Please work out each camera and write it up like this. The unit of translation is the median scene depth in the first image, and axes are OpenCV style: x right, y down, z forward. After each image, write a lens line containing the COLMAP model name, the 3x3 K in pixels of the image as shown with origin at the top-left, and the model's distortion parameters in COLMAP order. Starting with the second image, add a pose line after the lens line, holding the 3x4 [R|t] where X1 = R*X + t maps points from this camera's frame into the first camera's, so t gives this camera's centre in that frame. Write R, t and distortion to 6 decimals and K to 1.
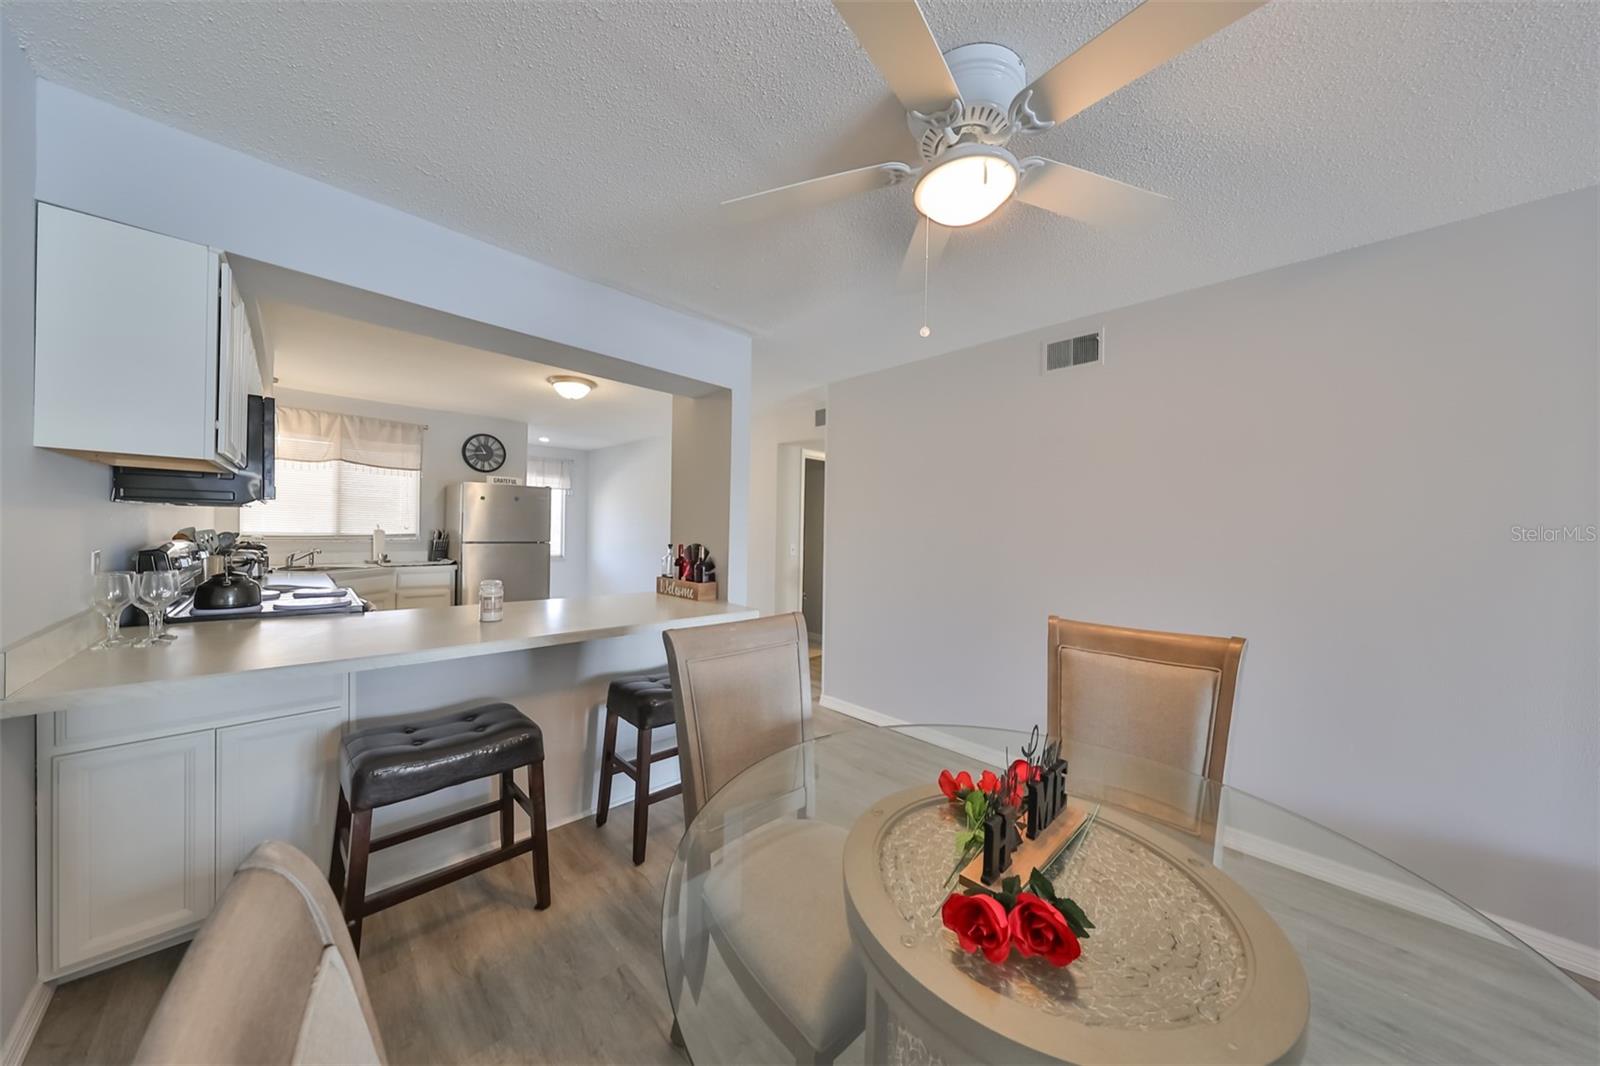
lens RADIAL K [[516.6, 0, 797.1], [0, 516.6, 524.8], [0, 0, 1]] dist [-0.001339, -0.000129]
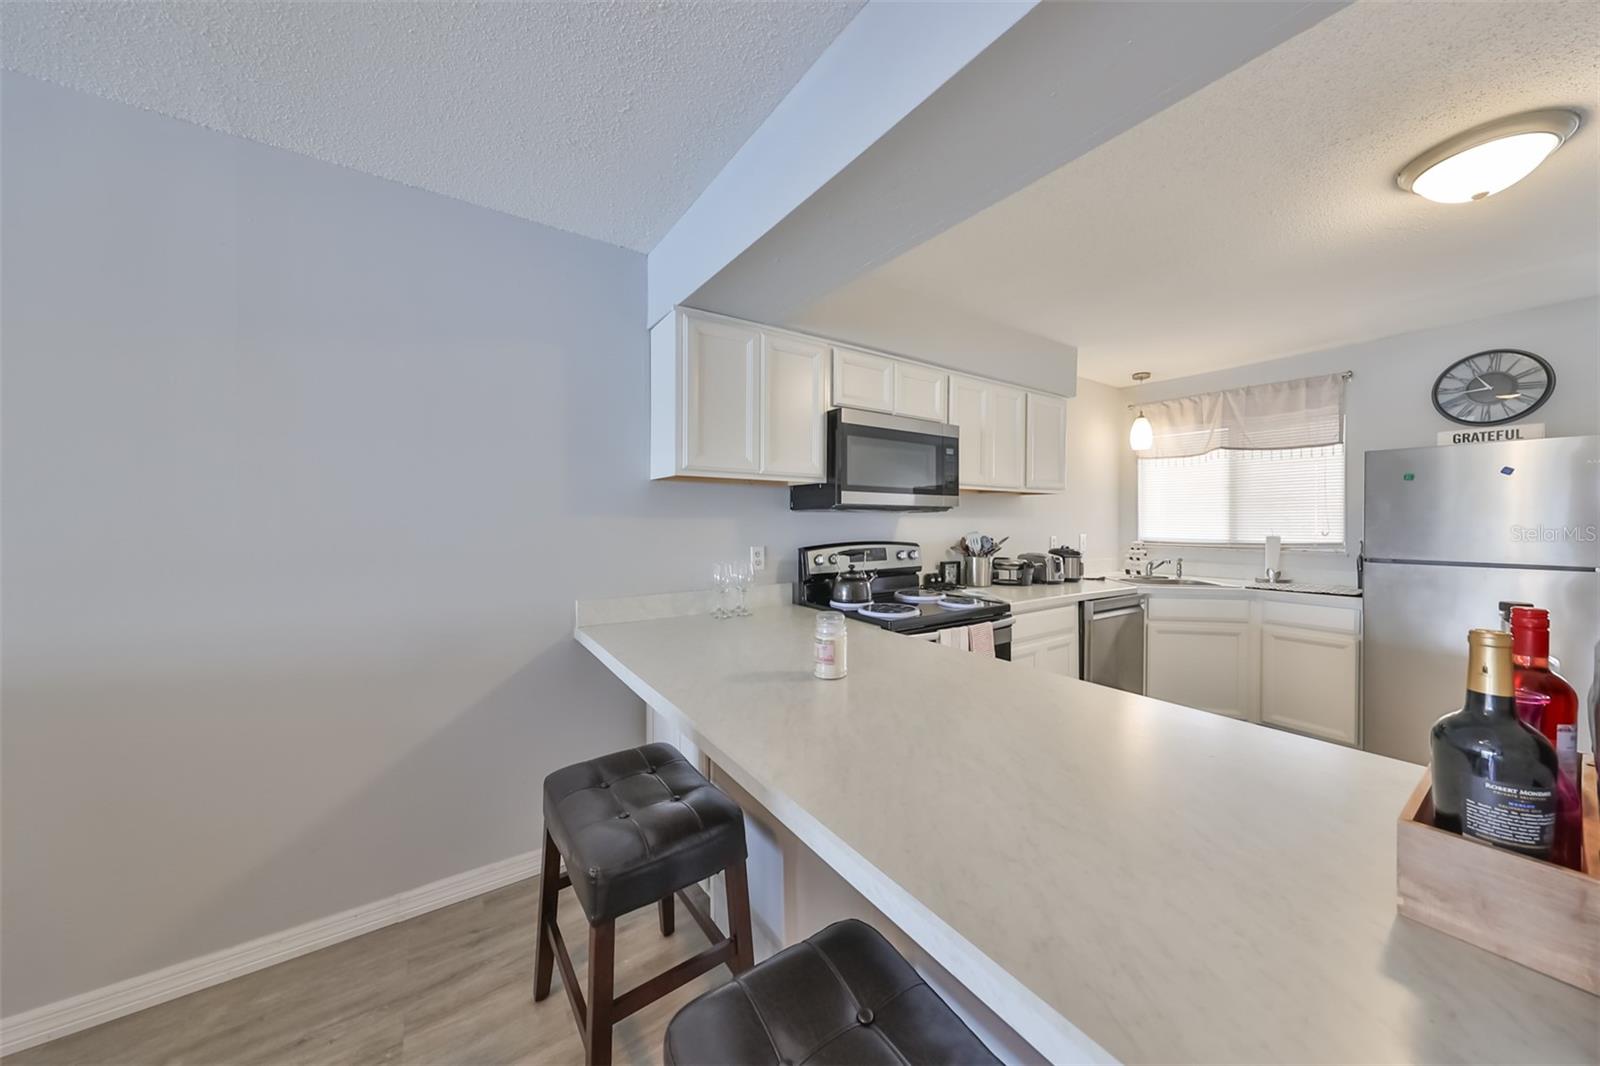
lens RADIAL K [[516.6, 0, 797.1], [0, 516.6, 524.8], [0, 0, 1]] dist [-0.001339, -0.000129]
pose [[-0.176523, -0.010418, -0.984241, 0.014148], [-0.000750, 0.999945, -0.010450, 0.001462], [0.984296, -0.001107, -0.176521, 0.473425]]
